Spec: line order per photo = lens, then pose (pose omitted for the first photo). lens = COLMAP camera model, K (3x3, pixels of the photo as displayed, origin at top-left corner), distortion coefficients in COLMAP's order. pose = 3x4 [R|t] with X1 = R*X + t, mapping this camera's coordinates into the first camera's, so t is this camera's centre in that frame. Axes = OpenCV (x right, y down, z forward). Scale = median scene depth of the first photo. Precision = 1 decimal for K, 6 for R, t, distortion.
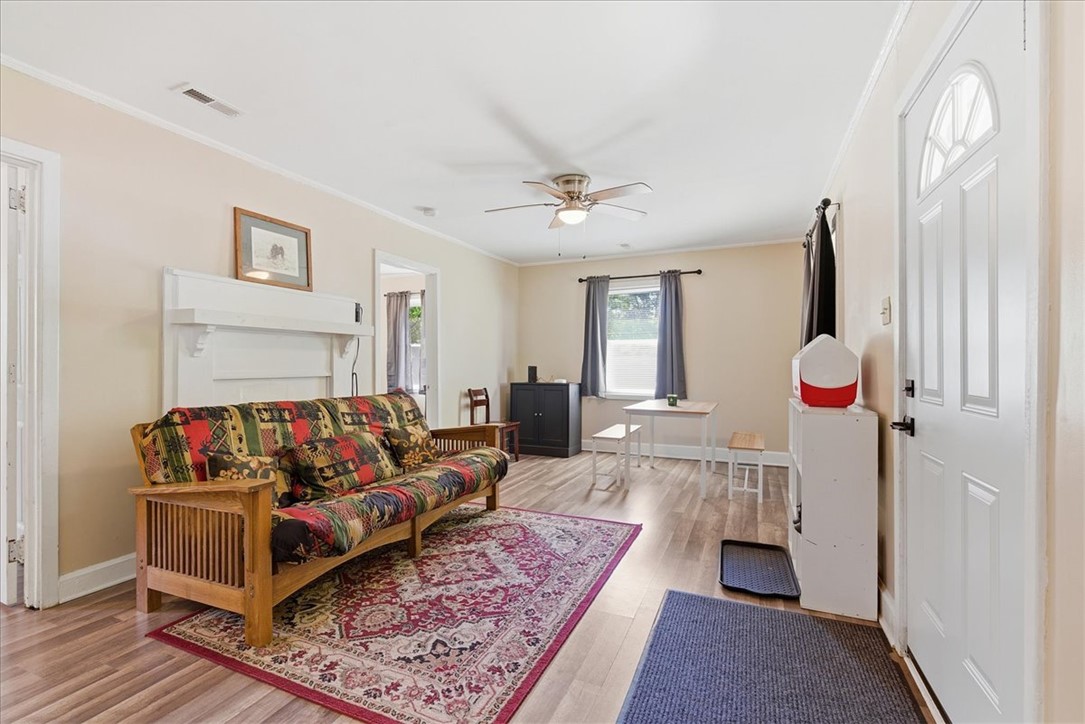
lens RADIAL K [[484.8, 0, 539.7], [0, 484.8, 357.6], [0, 0, 1]] dist [-0.000281, -0.000448]
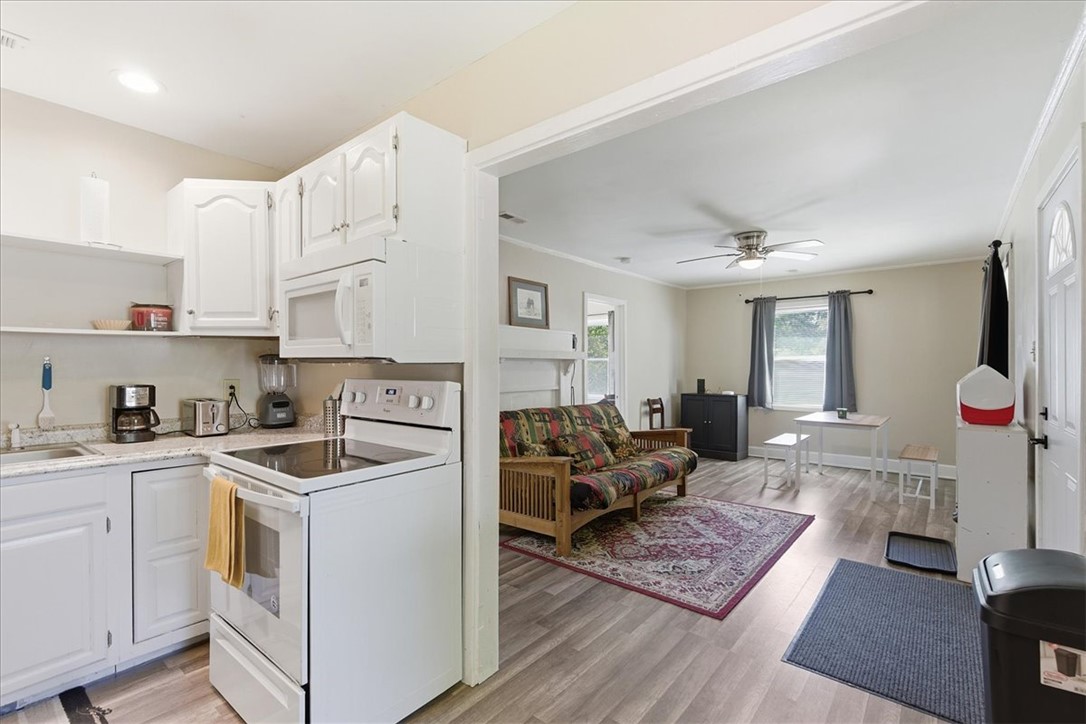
lens RADIAL K [[486.0, 0, 543.0], [0, 486.0, 362.0], [0, 0, 1]] dist [0.001058, -0.000306]
pose [[0.961221, -0.001303, -0.275776, -0.114908], [0.001513, 0.999999, 0.000548, -0.046849], [0.275775, -0.000944, 0.961222, -0.386960]]
